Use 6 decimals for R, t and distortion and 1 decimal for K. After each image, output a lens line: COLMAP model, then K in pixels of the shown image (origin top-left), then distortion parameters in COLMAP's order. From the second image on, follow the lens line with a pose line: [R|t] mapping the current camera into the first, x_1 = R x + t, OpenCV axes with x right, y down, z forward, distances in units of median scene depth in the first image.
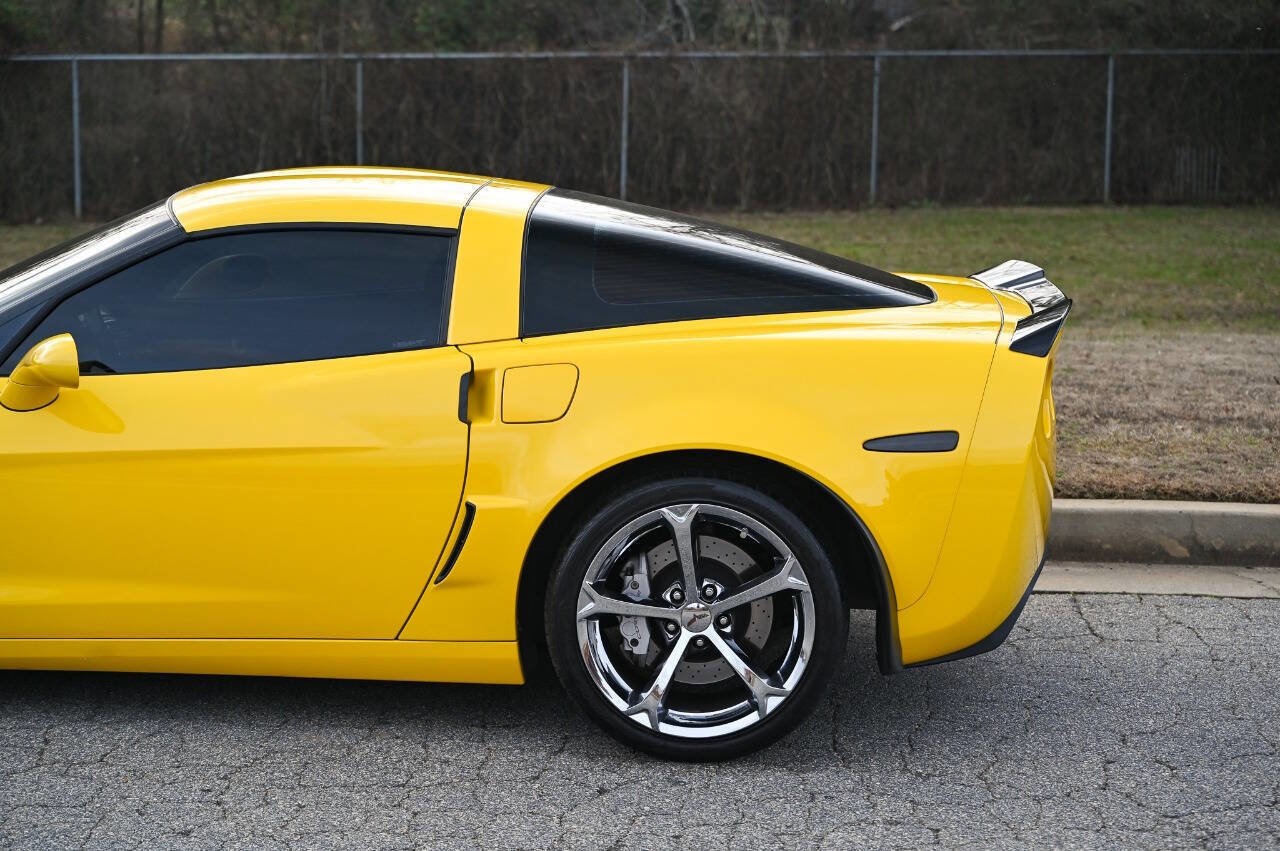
lens RADIAL K [[2686.5, 0, 640.0], [0, 2686.5, 425.5], [0, 0, 1]] dist [0.008303, -0.167823]
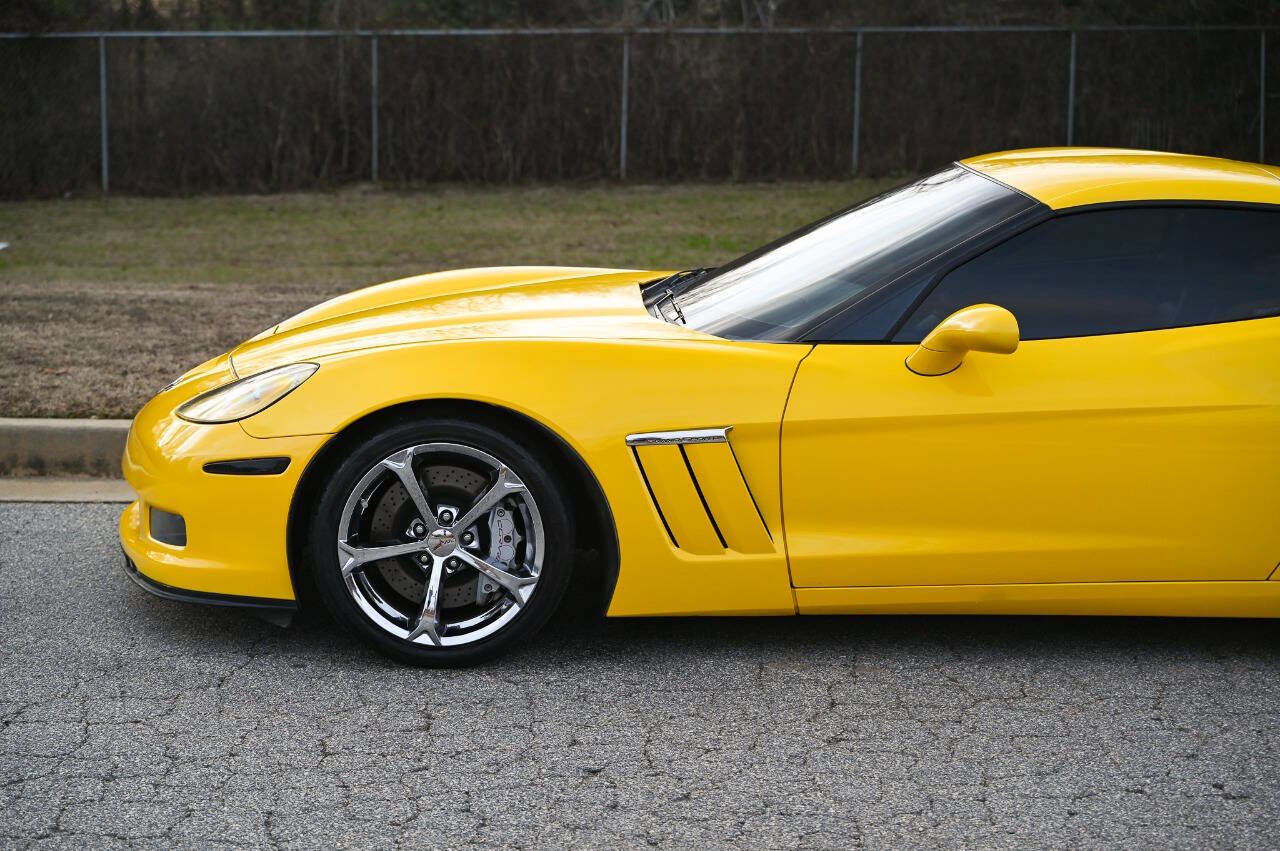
lens RADIAL K [[2618.7, 0, 640.0], [0, 2618.7, 425.5], [0, 0, 1]] dist [0.020603, -0.334096]
pose [[0.996483, -0.012818, 0.082804, -0.085518], [0.011670, 0.999829, 0.014340, -0.000391], [-0.082974, -0.013324, 0.996463, -0.008955]]
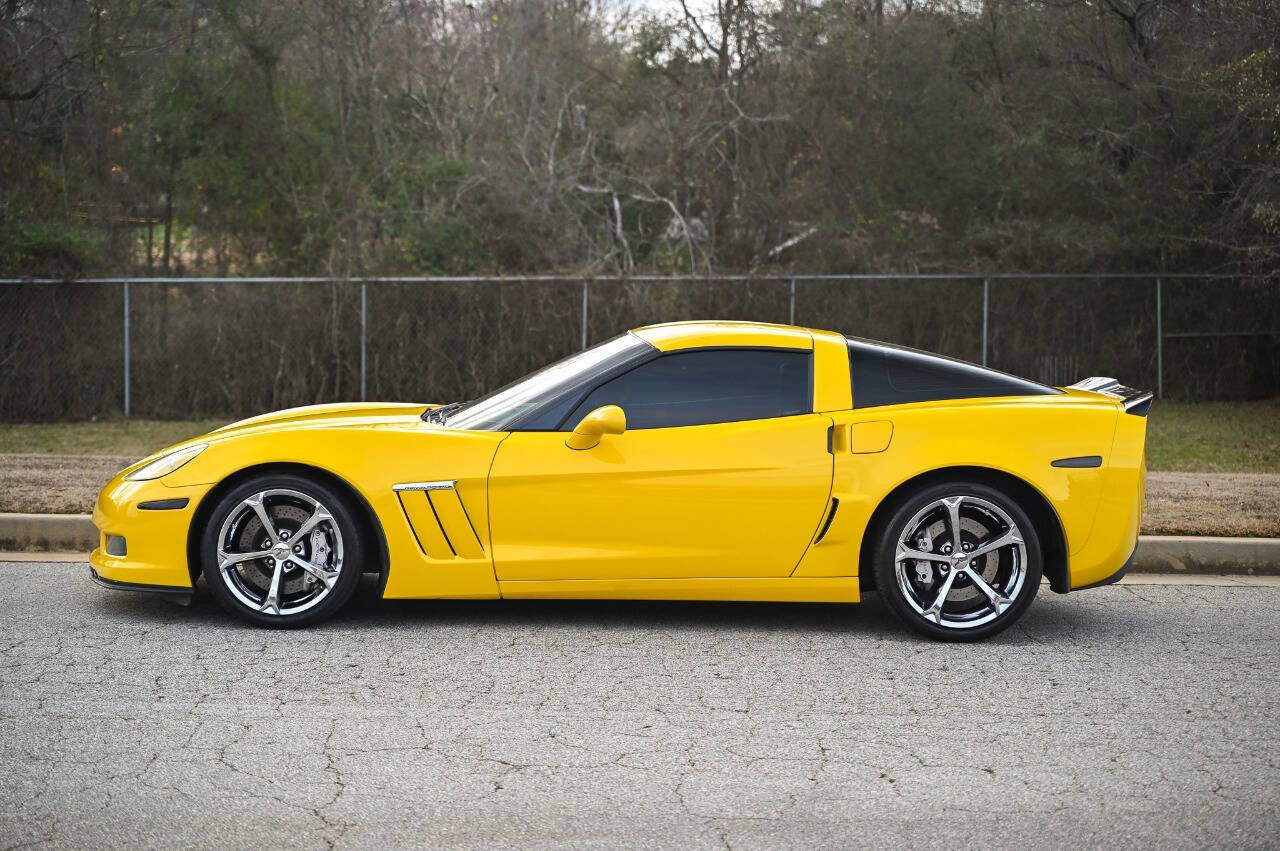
lens RADIAL K [[2618.7, 0, 640.0], [0, 2618.7, 425.5], [0, 0, 1]] dist [0.020603, -0.334096]
pose [[0.997622, -0.005067, 0.068729, -0.060895], [0.010897, 0.996345, -0.084723, 0.024776], [-0.068049, 0.085270, 0.994031, -0.143893]]
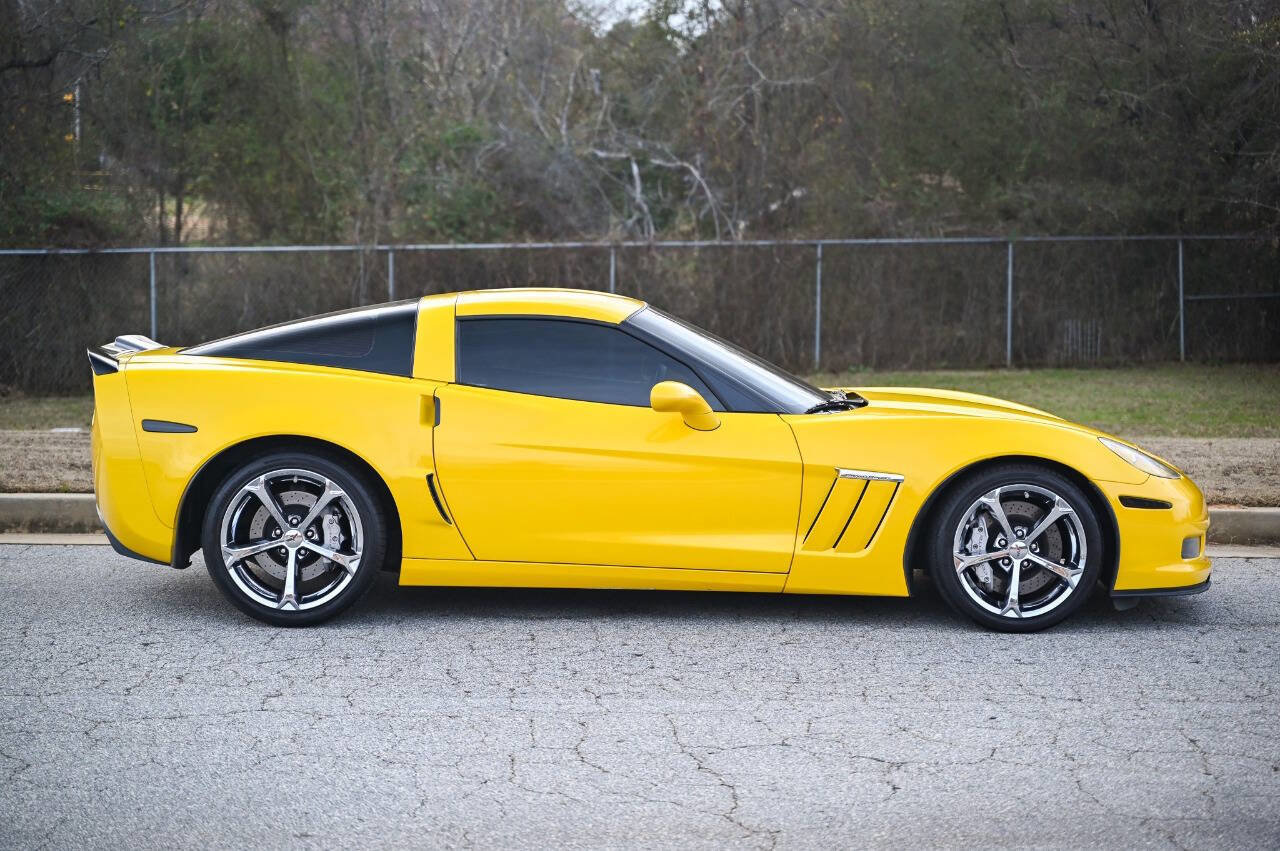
lens RADIAL K [[2618.7, 0, 640.0], [0, 2618.7, 425.5], [0, 0, 1]] dist [0.020603, -0.334096]
pose [[0.995471, -0.014813, 0.093902, -0.101662], [0.021502, 0.997271, -0.070624, 0.021430], [-0.092600, 0.072323, 0.993073, -0.128221]]
